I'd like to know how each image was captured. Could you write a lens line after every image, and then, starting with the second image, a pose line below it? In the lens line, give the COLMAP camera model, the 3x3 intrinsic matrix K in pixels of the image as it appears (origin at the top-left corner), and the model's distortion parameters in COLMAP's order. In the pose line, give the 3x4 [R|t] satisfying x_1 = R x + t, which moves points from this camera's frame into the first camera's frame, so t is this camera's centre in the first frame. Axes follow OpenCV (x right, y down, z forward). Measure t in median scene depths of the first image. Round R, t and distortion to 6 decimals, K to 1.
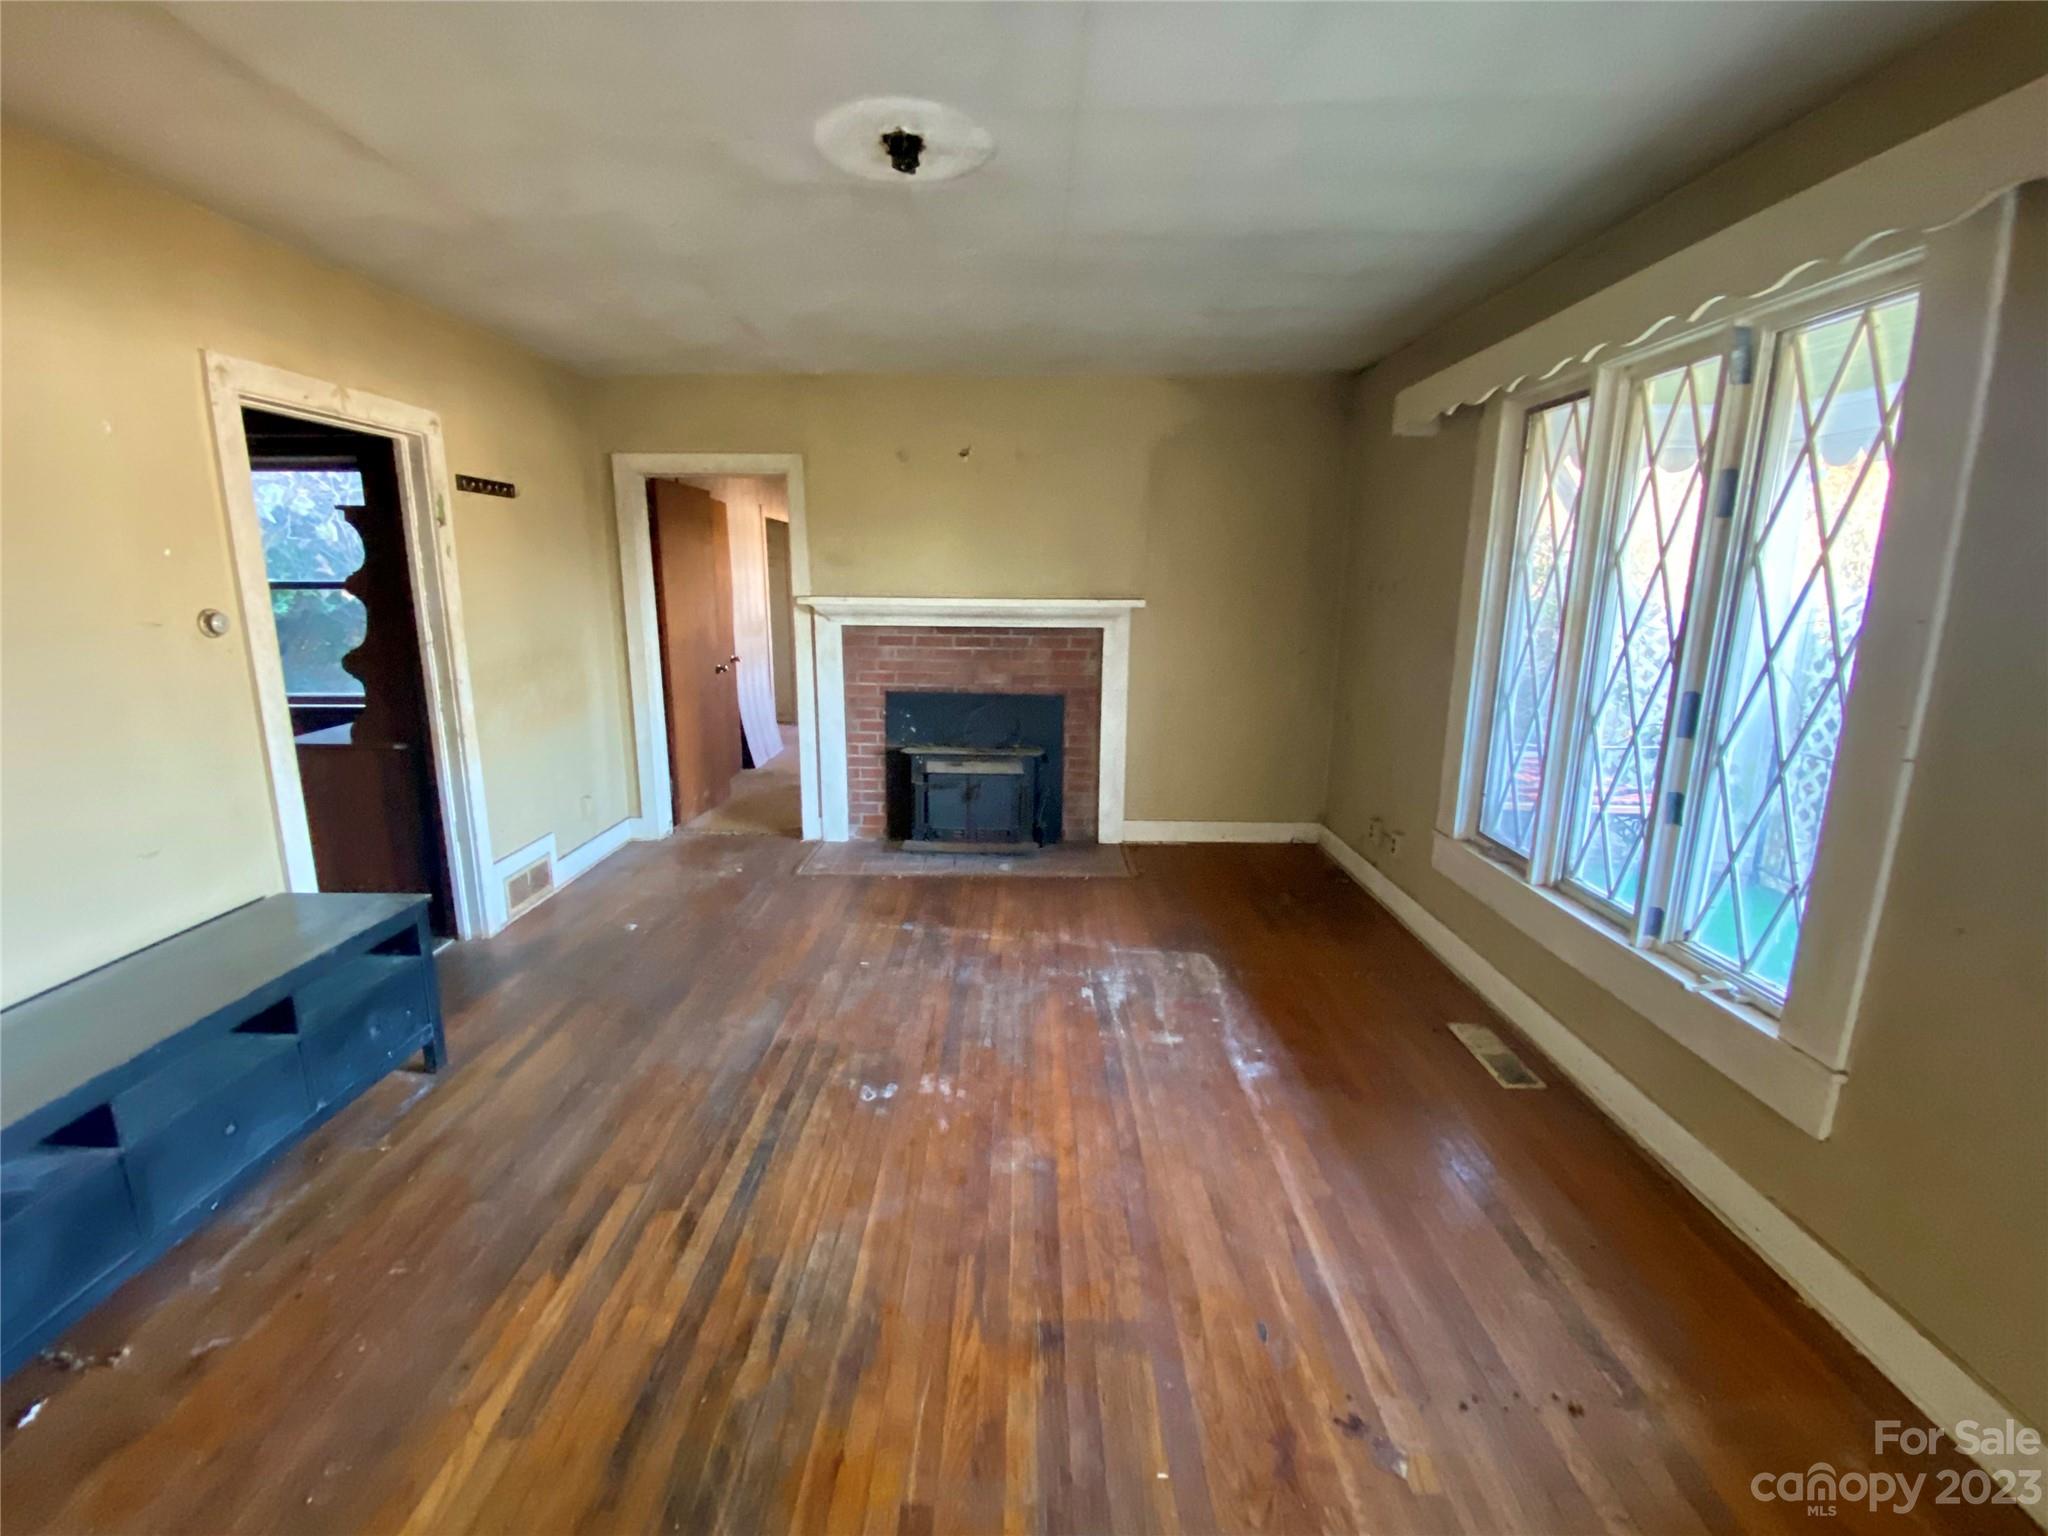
lens RADIAL K [[888.8, 0, 1030.7], [0, 888.8, 753.5], [0, 0, 1]] dist [0.002430, -0.000166]
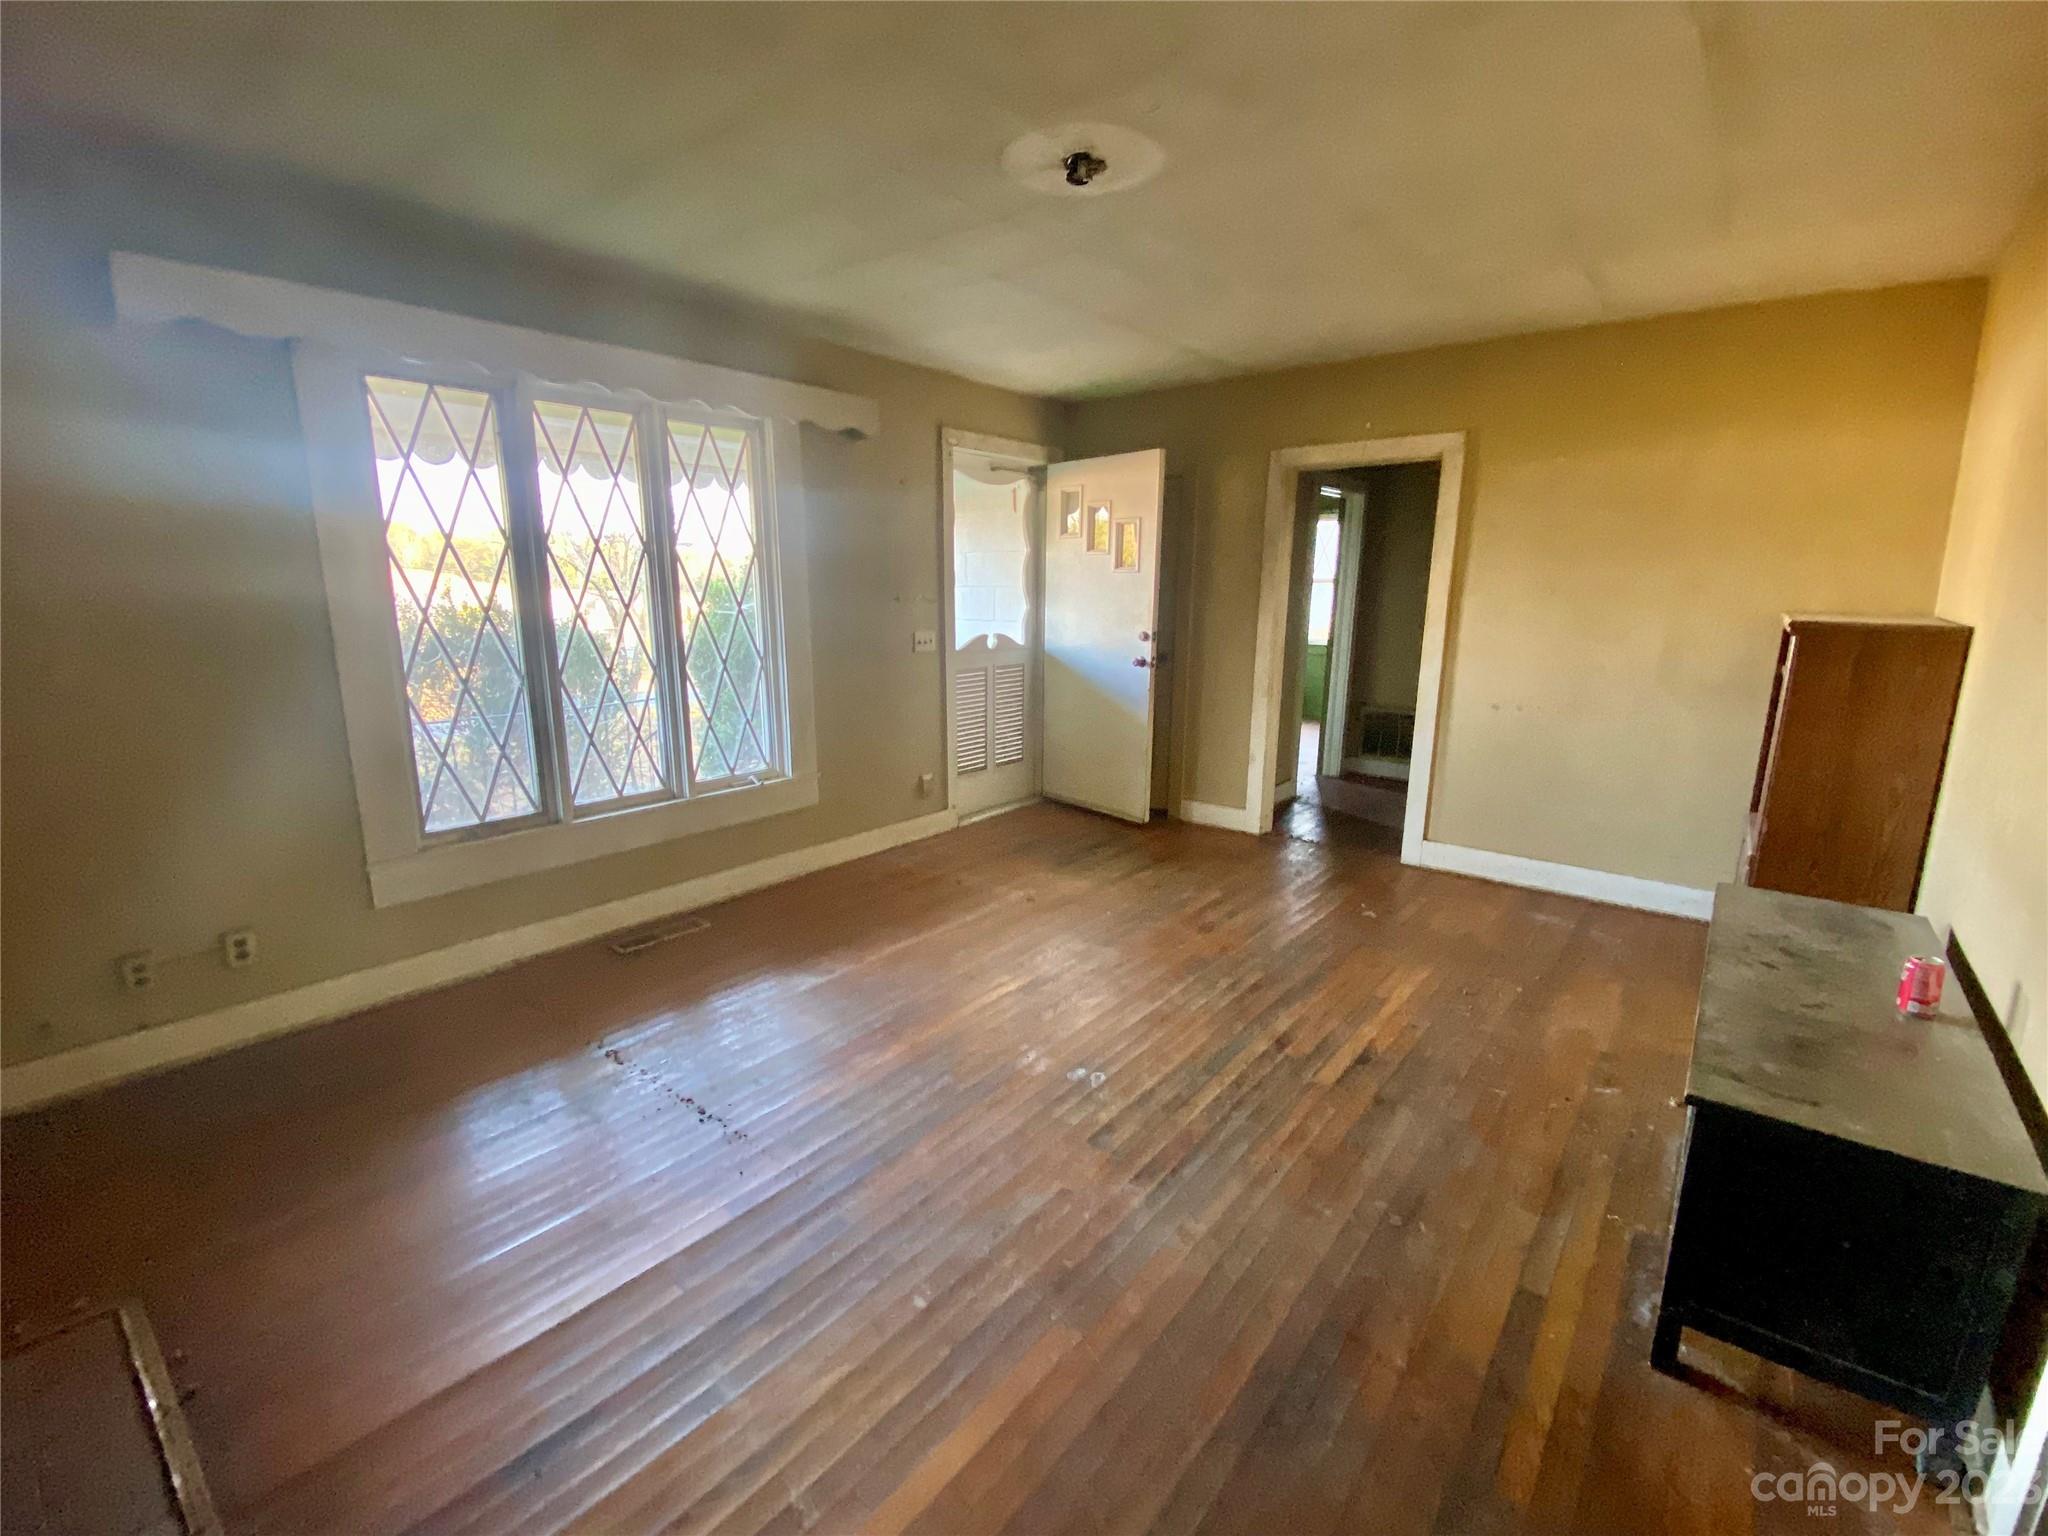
lens RADIAL K [[888.8, 0, 1026.3], [0, 888.8, 775.7], [0, 0, 1]] dist [0.002430, -0.000166]
pose [[-0.782079, -0.142427, 0.606685, -0.794105], [0.122751, 0.919251, 0.374045, -0.357990], [-0.610970, 0.367004, -0.701444, 1.914558]]
